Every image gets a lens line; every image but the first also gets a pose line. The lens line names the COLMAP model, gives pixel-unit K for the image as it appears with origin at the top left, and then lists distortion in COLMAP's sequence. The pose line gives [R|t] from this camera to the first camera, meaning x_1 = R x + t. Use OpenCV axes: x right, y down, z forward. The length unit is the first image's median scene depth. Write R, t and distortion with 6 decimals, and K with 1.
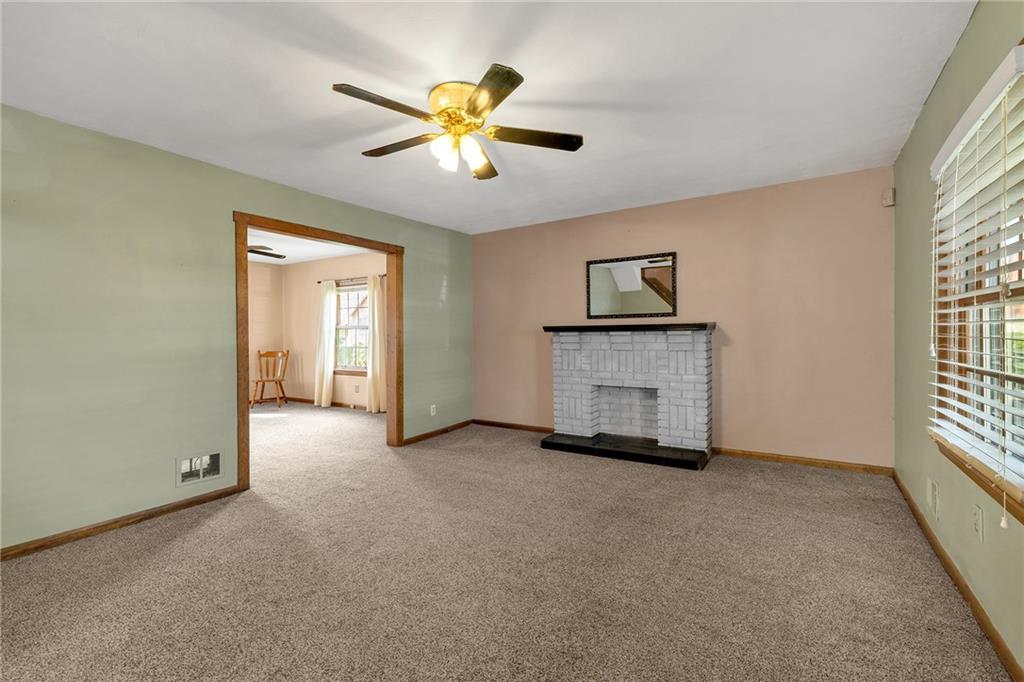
lens RADIAL K [[455.3, 0, 515.5], [0, 455.3, 337.8], [0, 0, 1]] dist [0.004541, -0.000017]
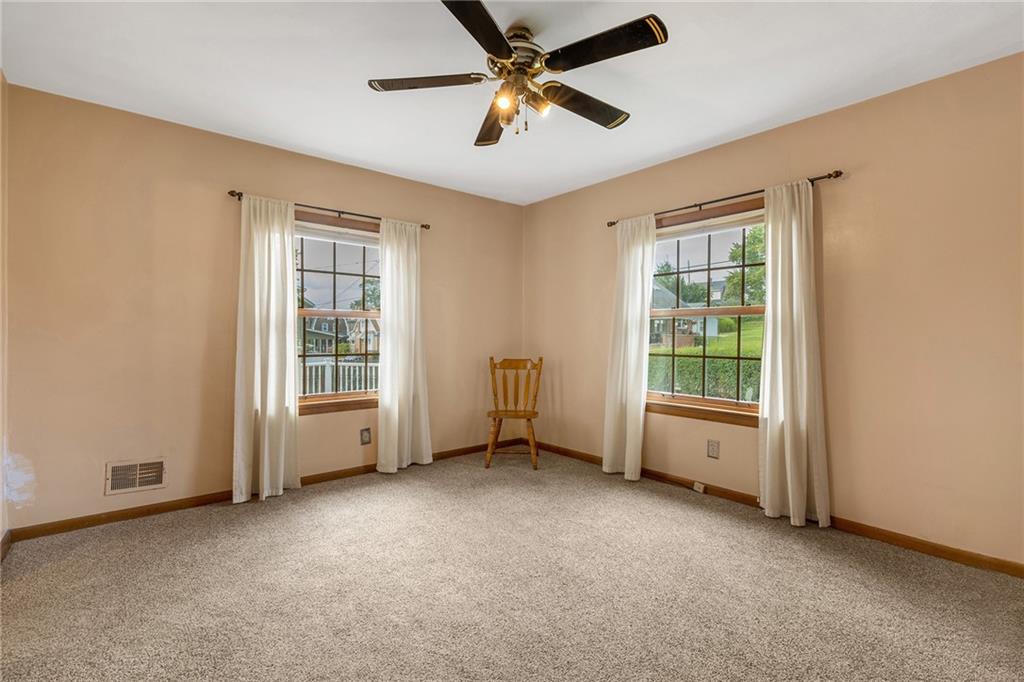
lens RADIAL K [[455.3, 0, 518.6], [0, 455.3, 338.4], [0, 0, 1]] dist [0.004541, -0.000017]
pose [[0.960653, 0.013387, -0.277430, -0.395529], [-0.013367, 0.999909, 0.001964, 0.004425], [0.277431, 0.001822, 0.960744, 0.499944]]
